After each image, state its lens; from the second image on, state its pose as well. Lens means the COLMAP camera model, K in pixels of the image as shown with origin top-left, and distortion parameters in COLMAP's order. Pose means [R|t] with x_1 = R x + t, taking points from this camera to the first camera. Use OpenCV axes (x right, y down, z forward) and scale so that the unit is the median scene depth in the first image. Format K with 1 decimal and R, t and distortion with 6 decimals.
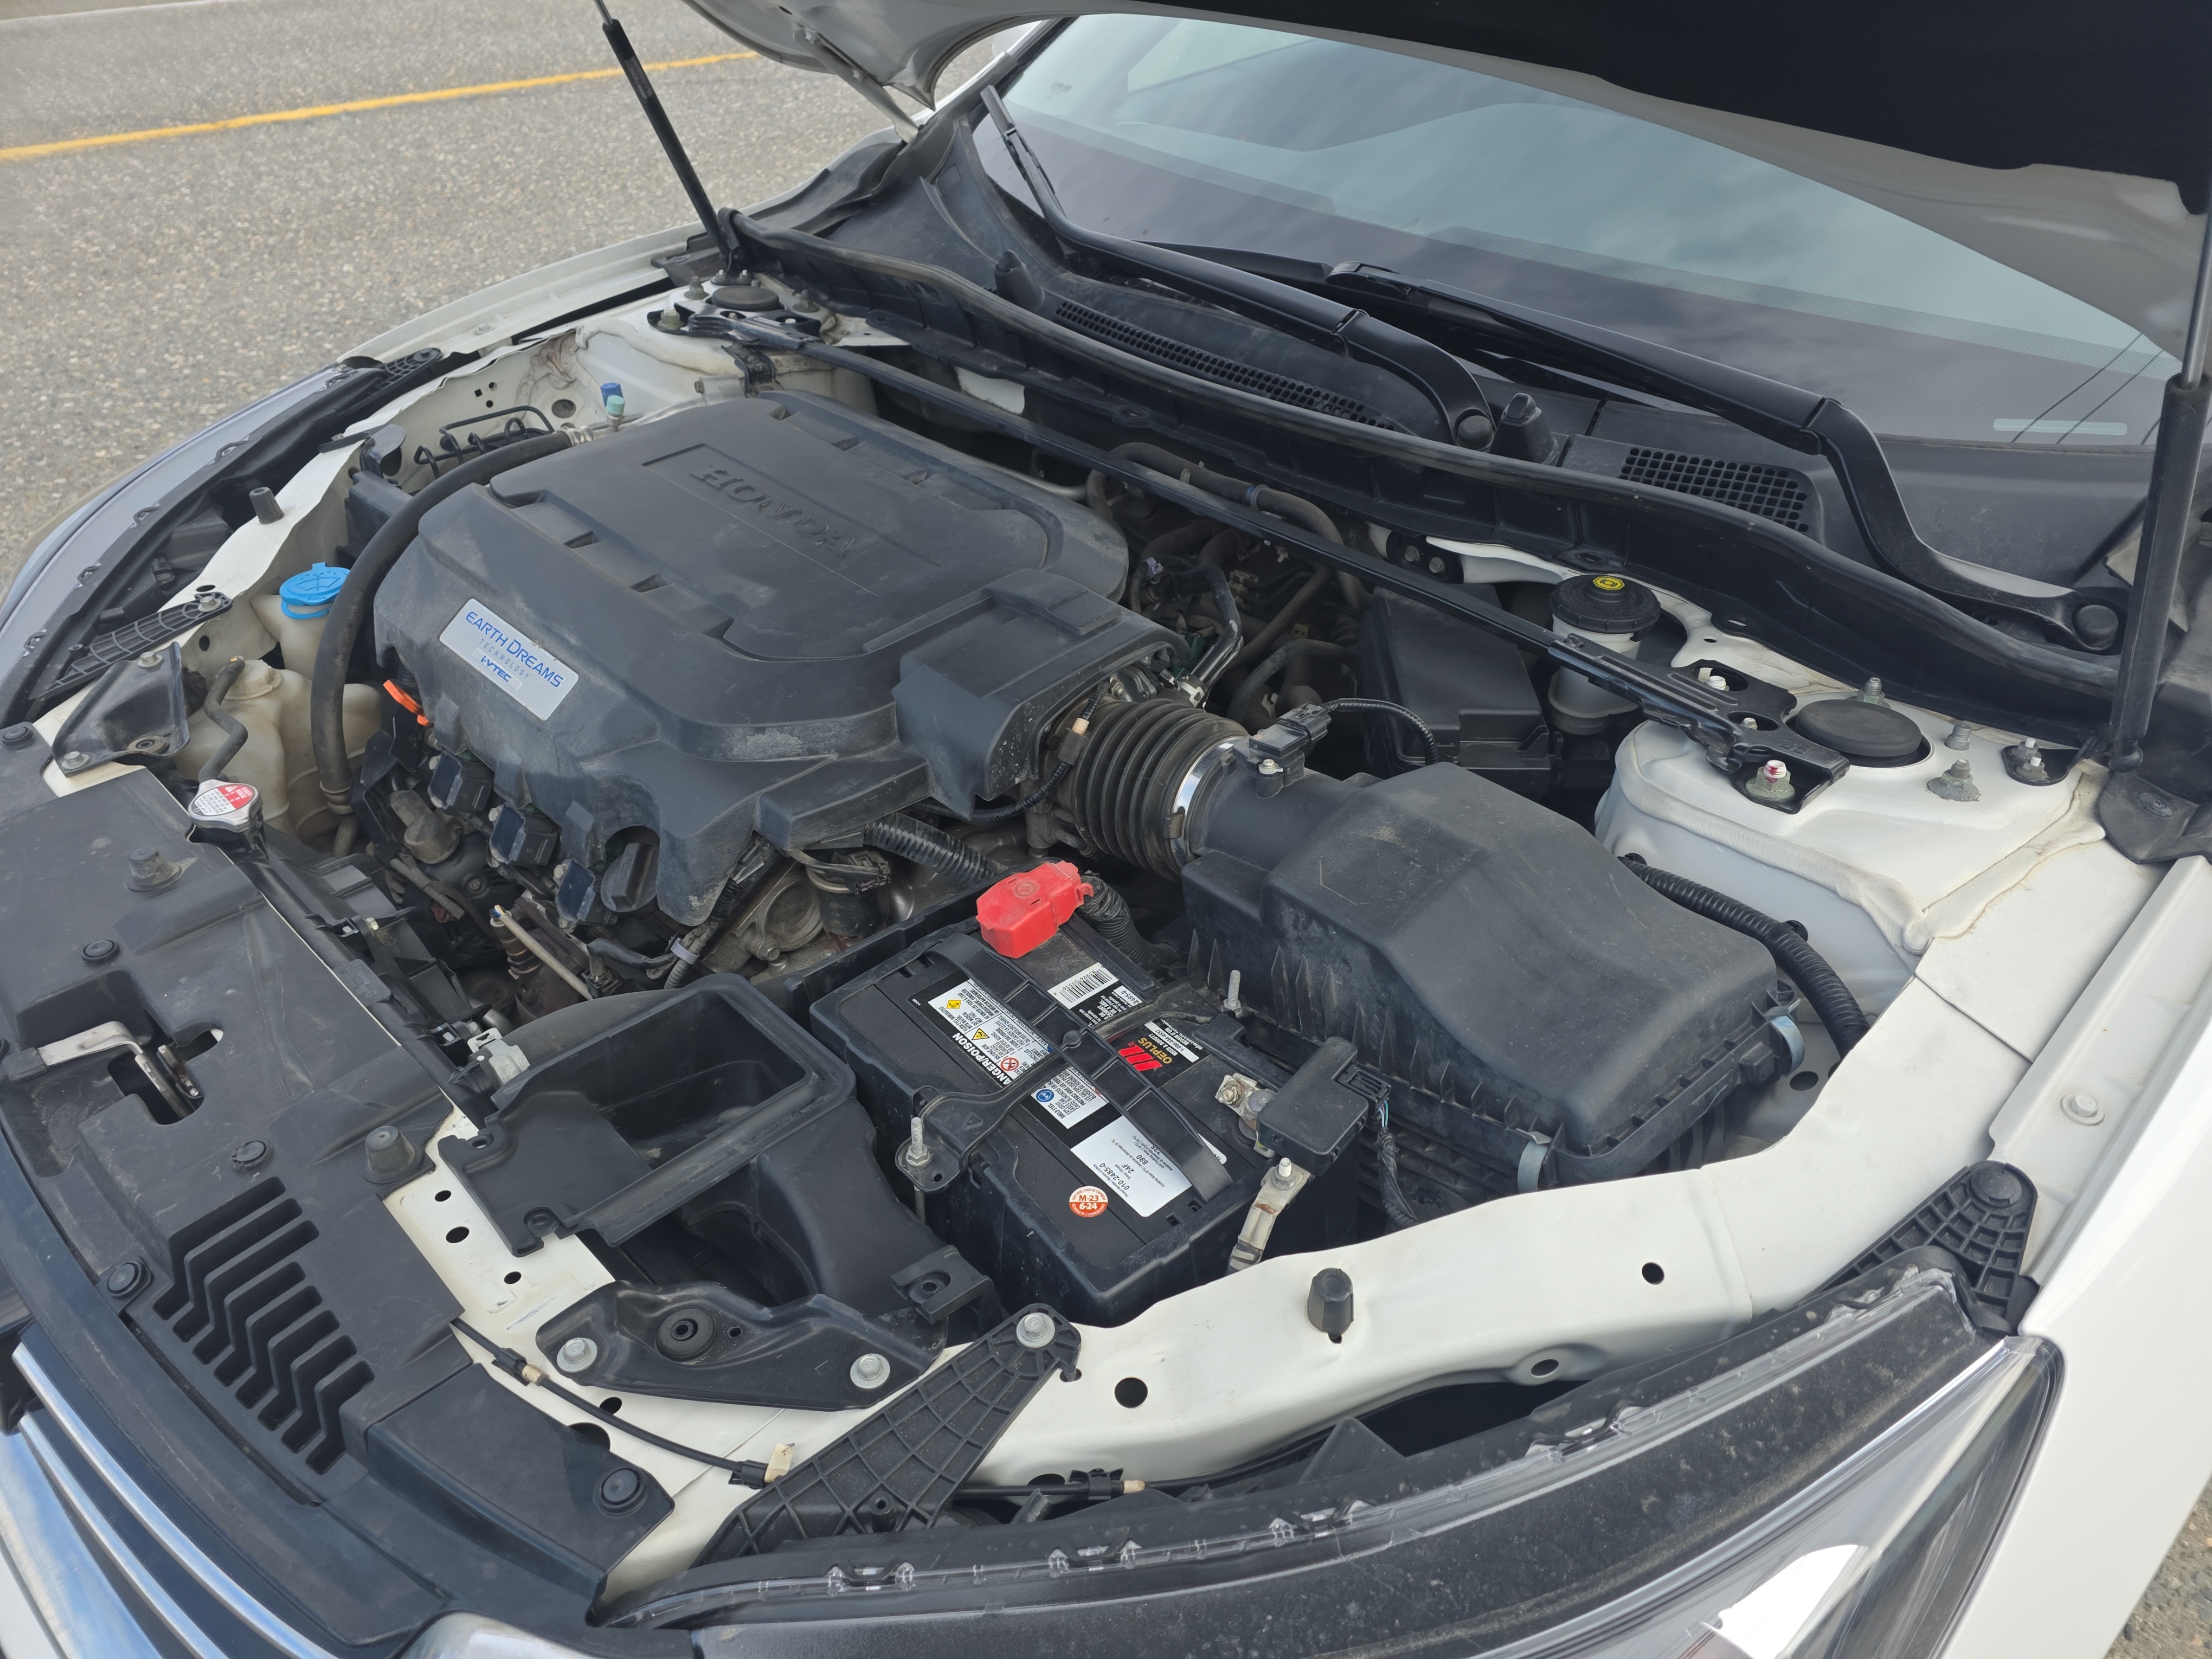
lens RADIAL K [[1492.6, 0, 1123.4], [0, 1492.6, 840.5], [0, 0, 1]] dist [0.047007, -0.057974]
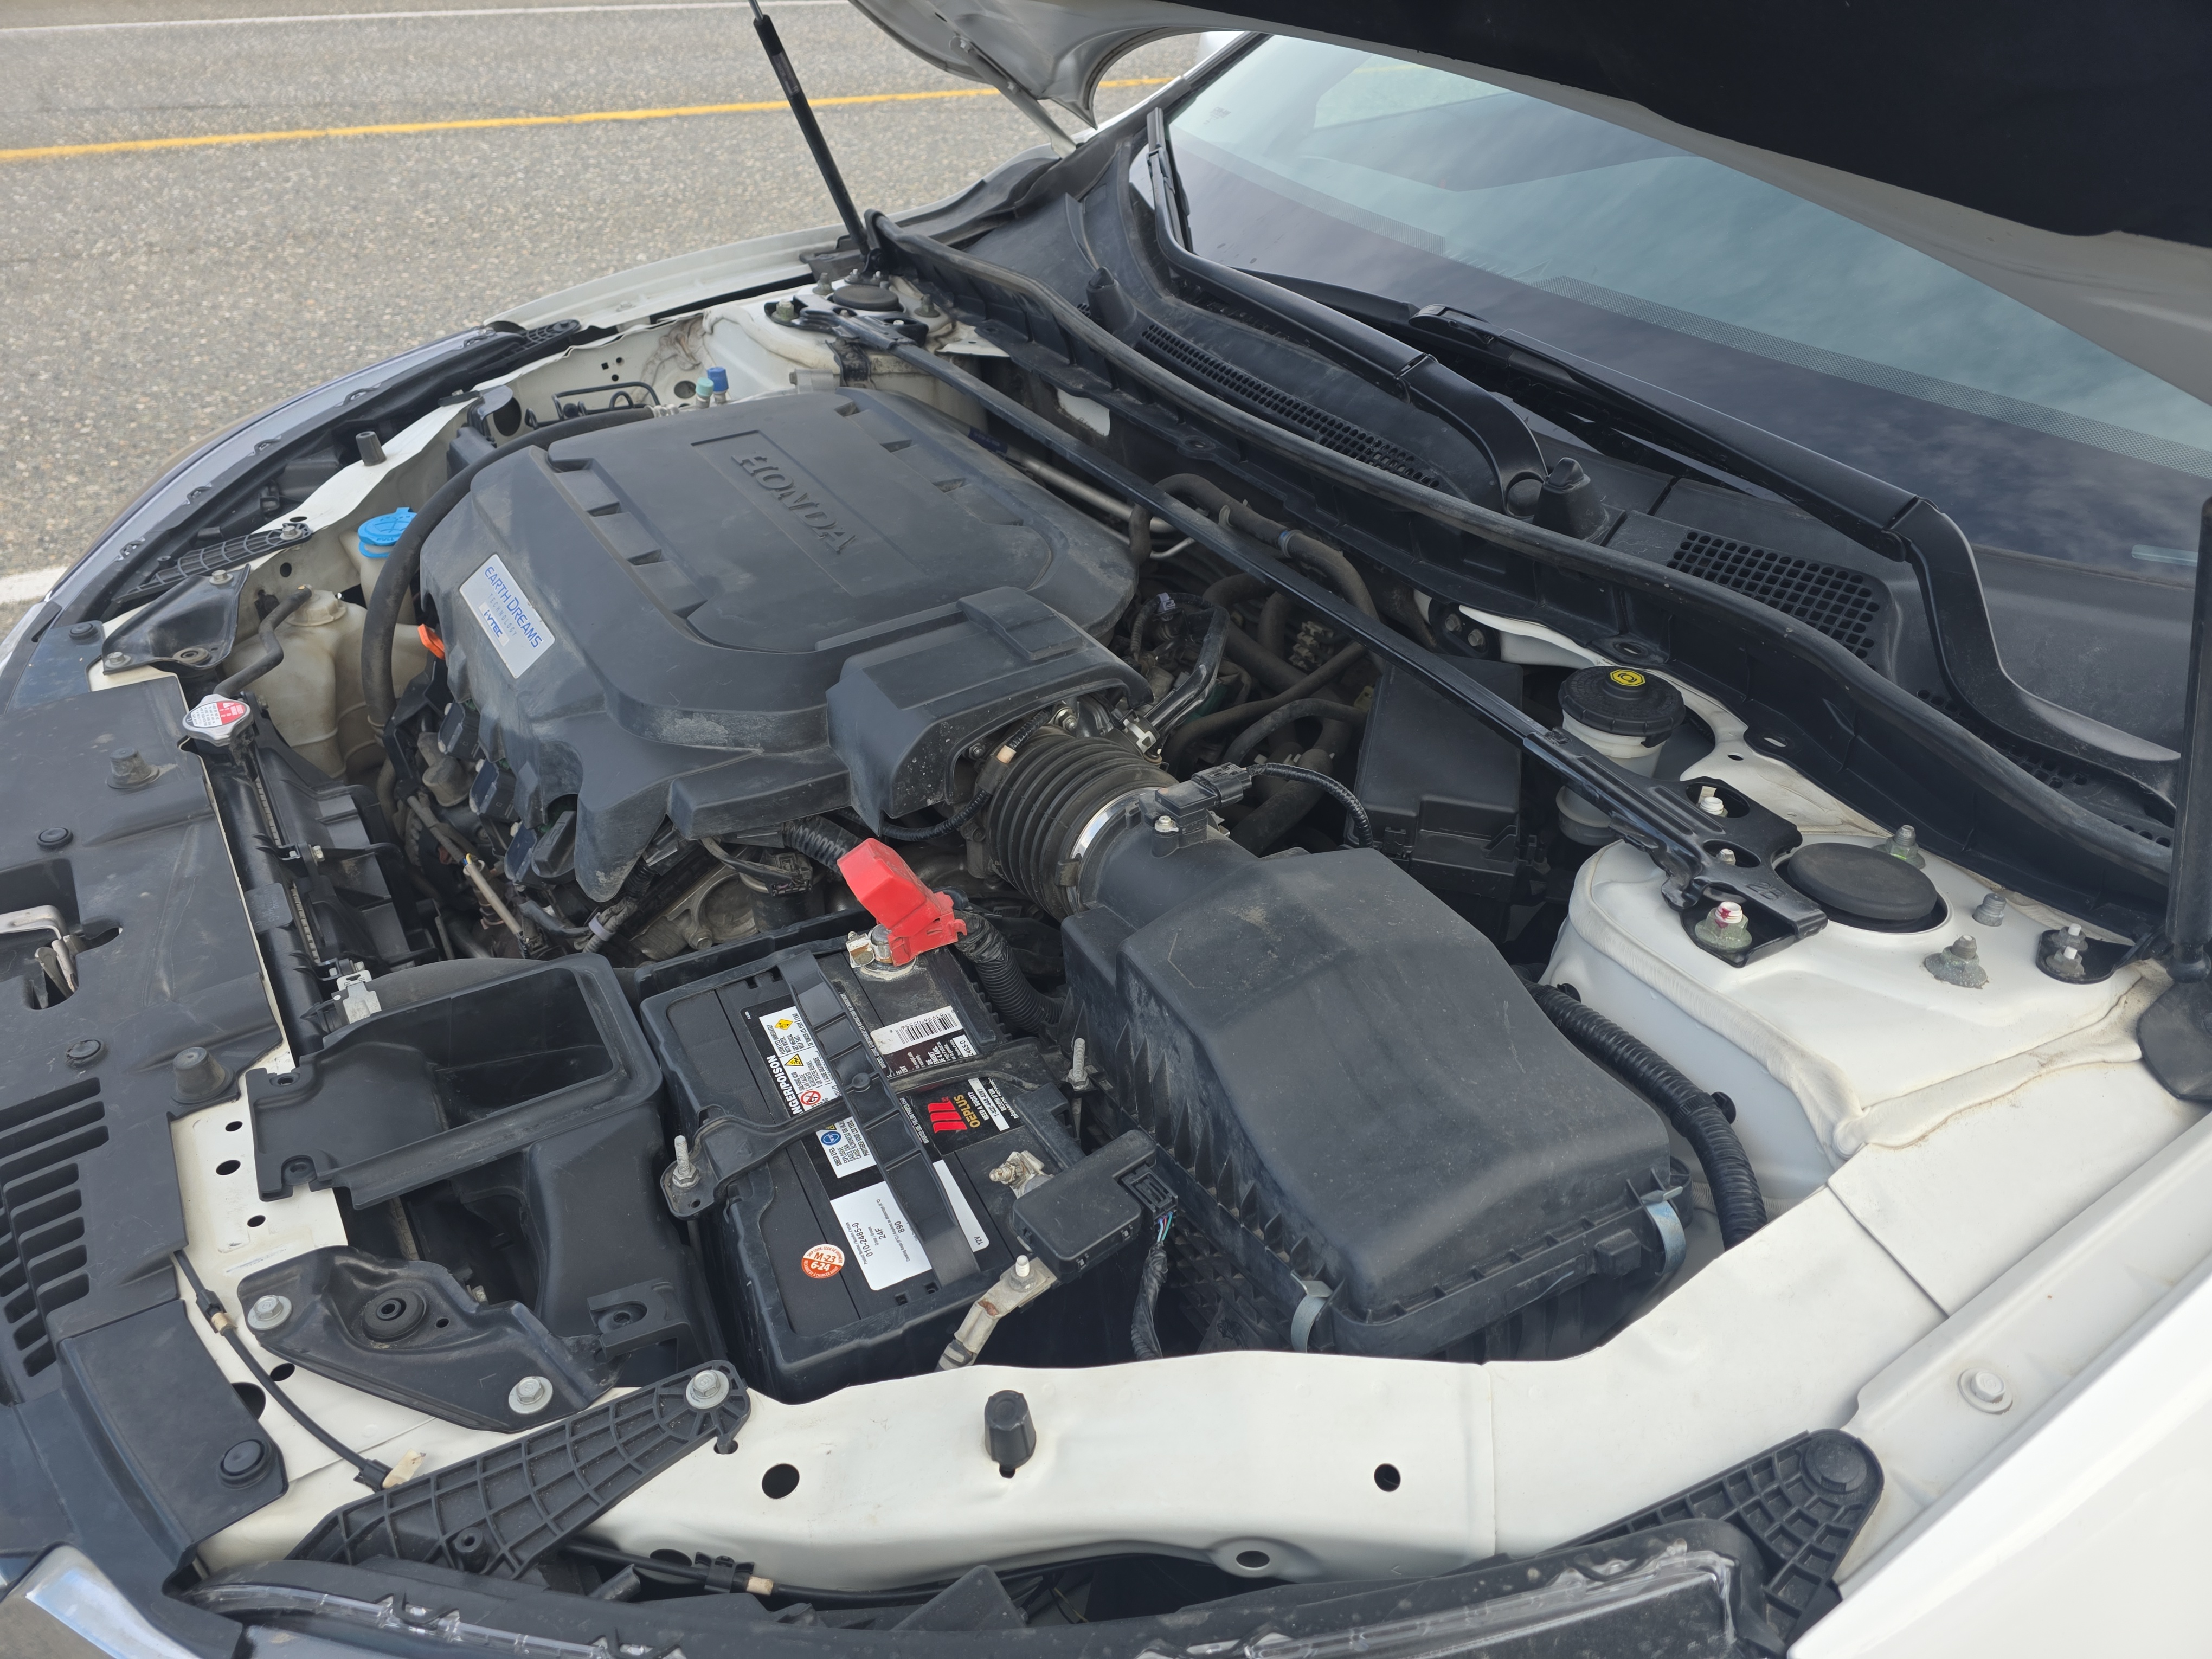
lens RADIAL K [[1492.6, 0, 1082.7], [0, 1492.6, 827.5], [0, 0, 1]] dist [0.047007, -0.057974]
pose [[0.972415, 0.145211, -0.182548, 0.204976], [-0.151164, 0.988325, -0.019055, -0.021431], [0.177649, 0.046124, 0.983012, 0.088627]]
